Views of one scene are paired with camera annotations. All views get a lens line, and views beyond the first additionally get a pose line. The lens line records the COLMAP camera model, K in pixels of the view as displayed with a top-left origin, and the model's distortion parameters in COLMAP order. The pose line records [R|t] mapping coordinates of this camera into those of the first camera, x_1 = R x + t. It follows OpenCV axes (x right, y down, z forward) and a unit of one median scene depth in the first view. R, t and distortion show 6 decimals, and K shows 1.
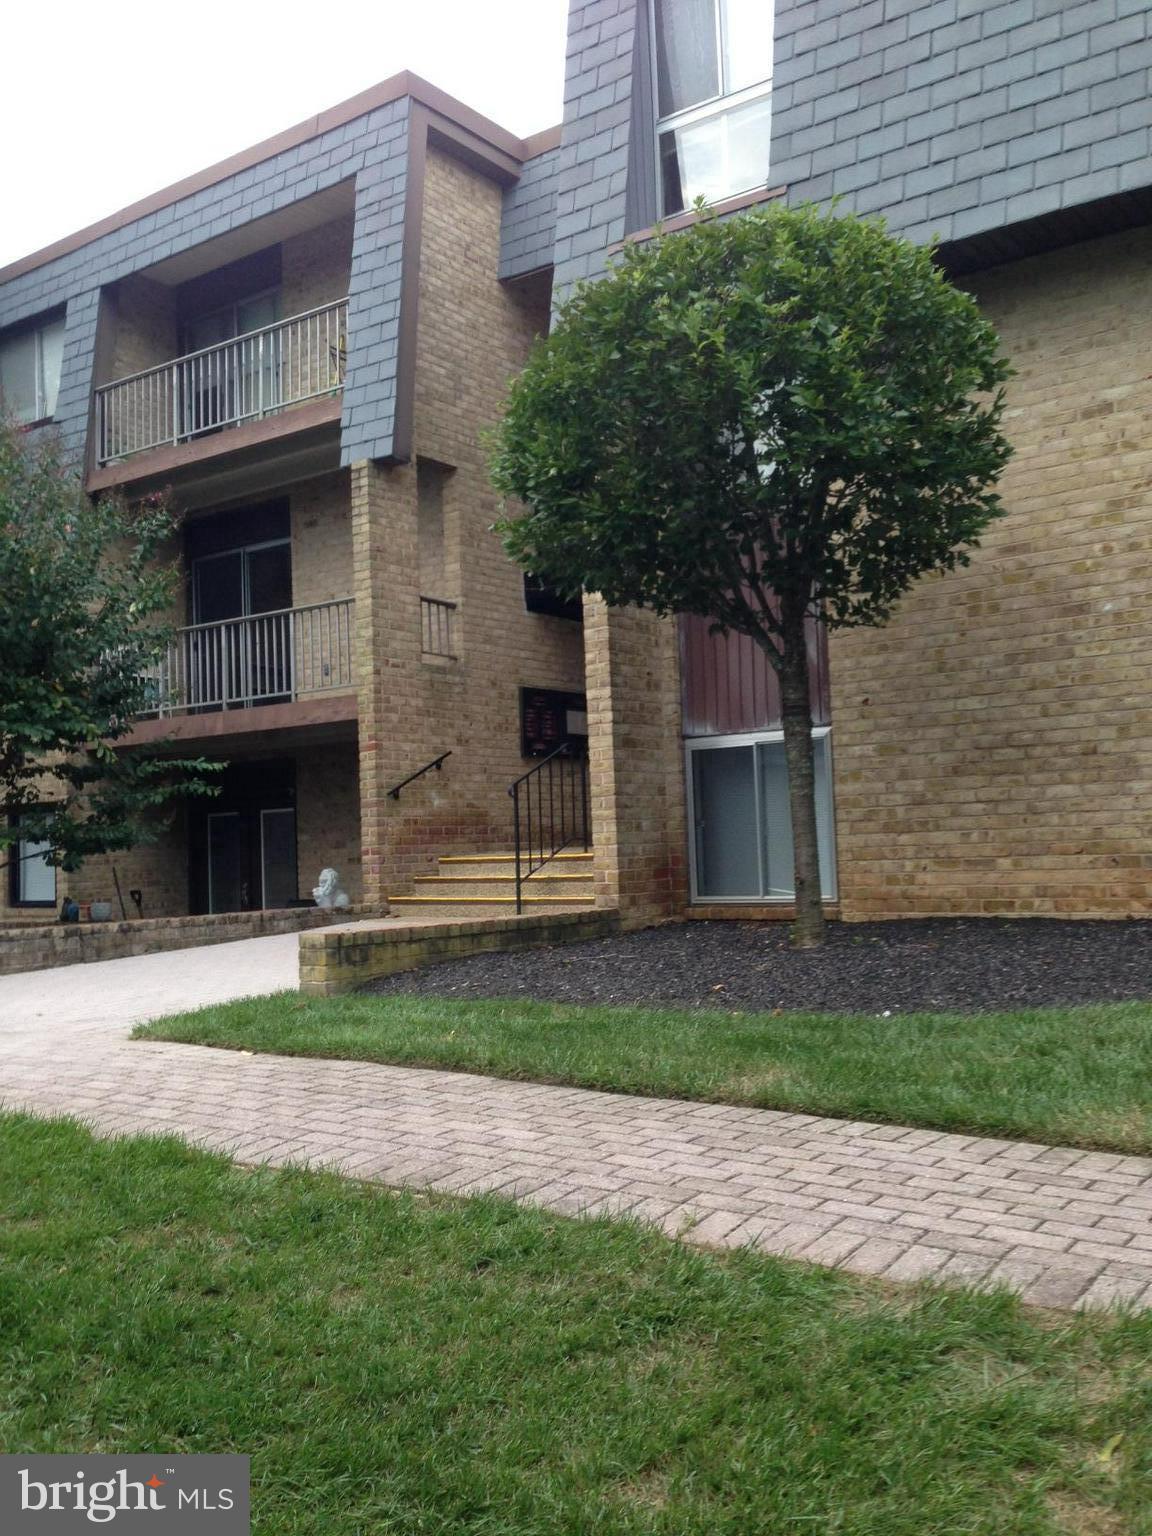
lens RADIAL K [[1427.8, 0, 576.0], [0, 1427.8, 768.0], [0, 0, 1]] dist [0.062936, 0.001482]
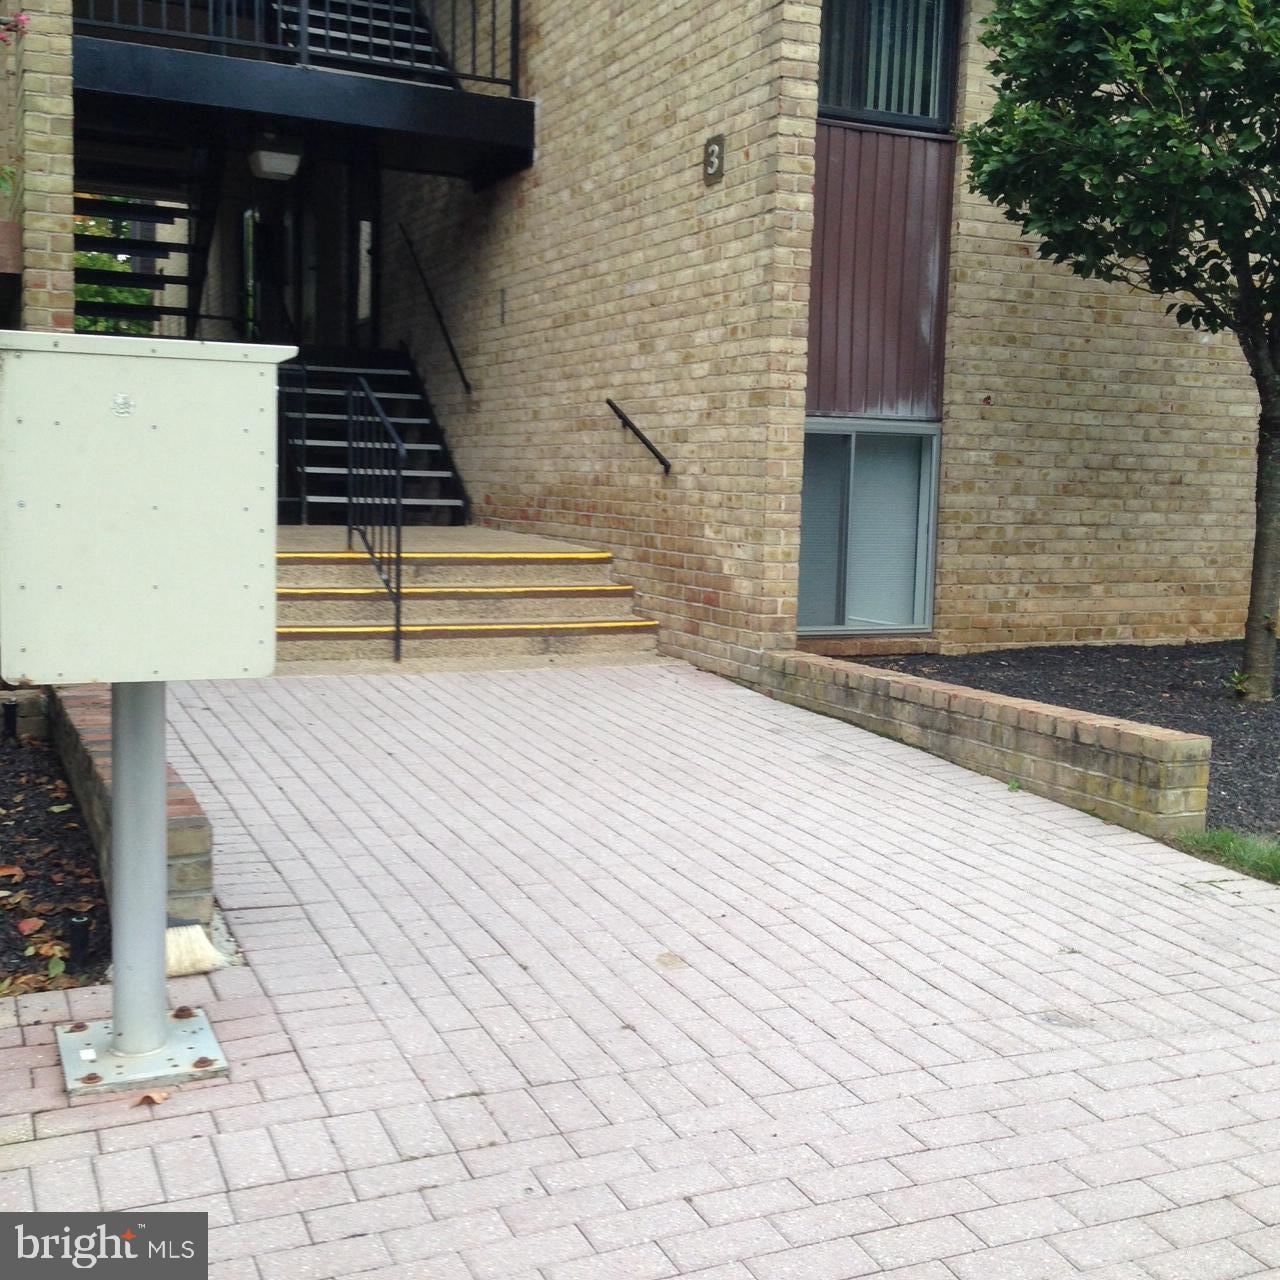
lens RADIAL K [[1558.0, 0, 640.0], [0, 1558.0, 640.0], [0, 0, 1]] dist [0.057823, 0.034119]
pose [[0.479570, -0.043777, 0.876411, -0.764965], [-0.093394, 0.990536, 0.100583, 0.022295], [-0.872520, -0.130088, 0.470942, 0.760724]]
